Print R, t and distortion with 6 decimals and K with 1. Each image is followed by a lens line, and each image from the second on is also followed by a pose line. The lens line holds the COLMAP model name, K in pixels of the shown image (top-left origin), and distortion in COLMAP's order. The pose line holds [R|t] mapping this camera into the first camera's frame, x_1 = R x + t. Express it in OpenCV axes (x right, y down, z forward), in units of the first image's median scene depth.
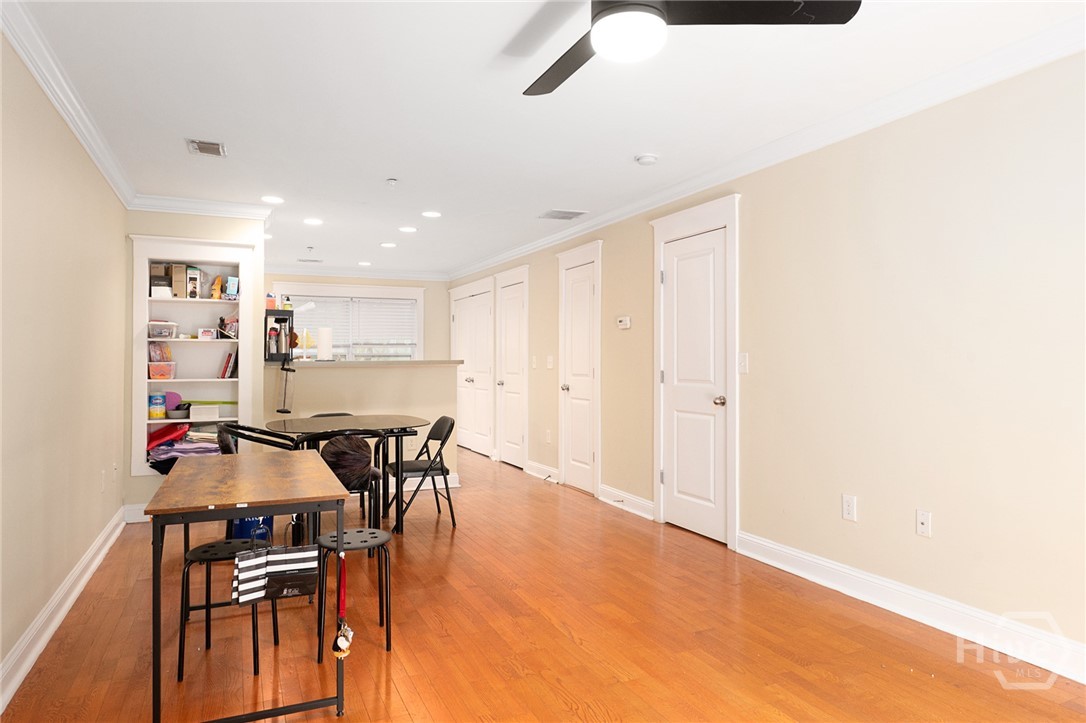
lens RADIAL K [[630.6, 0, 543.0], [0, 630.6, 361.5], [0, 0, 1]] dist [0.001071, 0.000197]
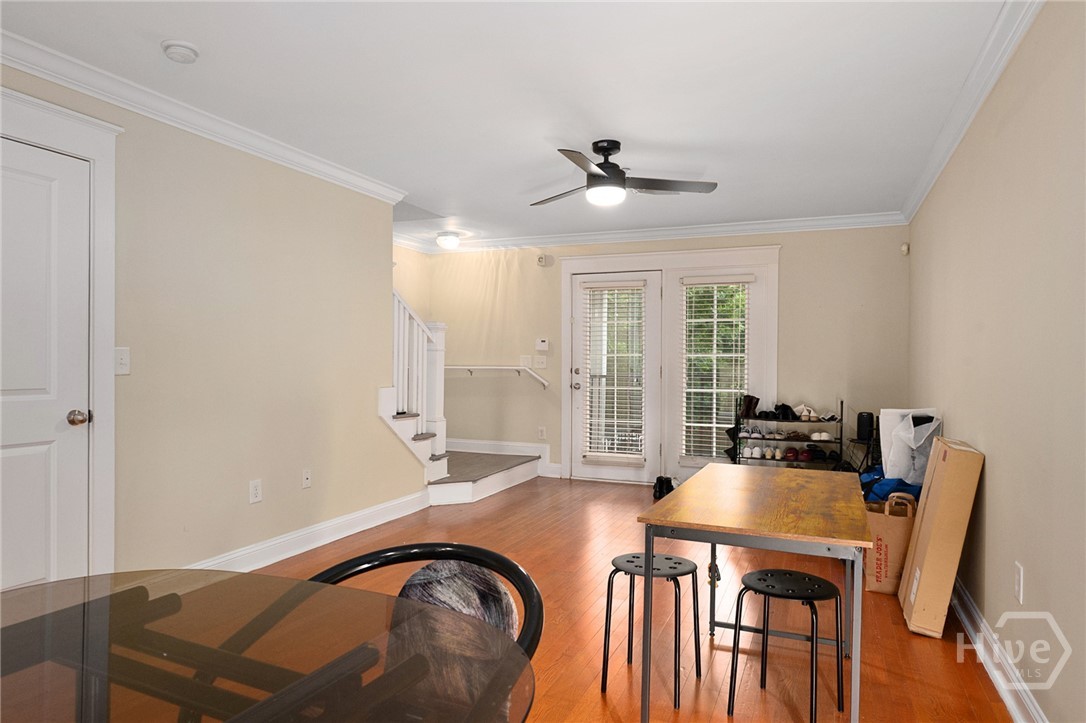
lens RADIAL K [[630.6, 0, 543.0], [0, 630.6, 361.5], [0, 0, 1]] dist [0.001071, 0.000197]
pose [[-0.644475, 0.001861, 0.764624, -0.544065], [-0.017384, 0.999703, -0.017085, 0.006763], [-0.764428, -0.024303, -0.644251, 1.057994]]
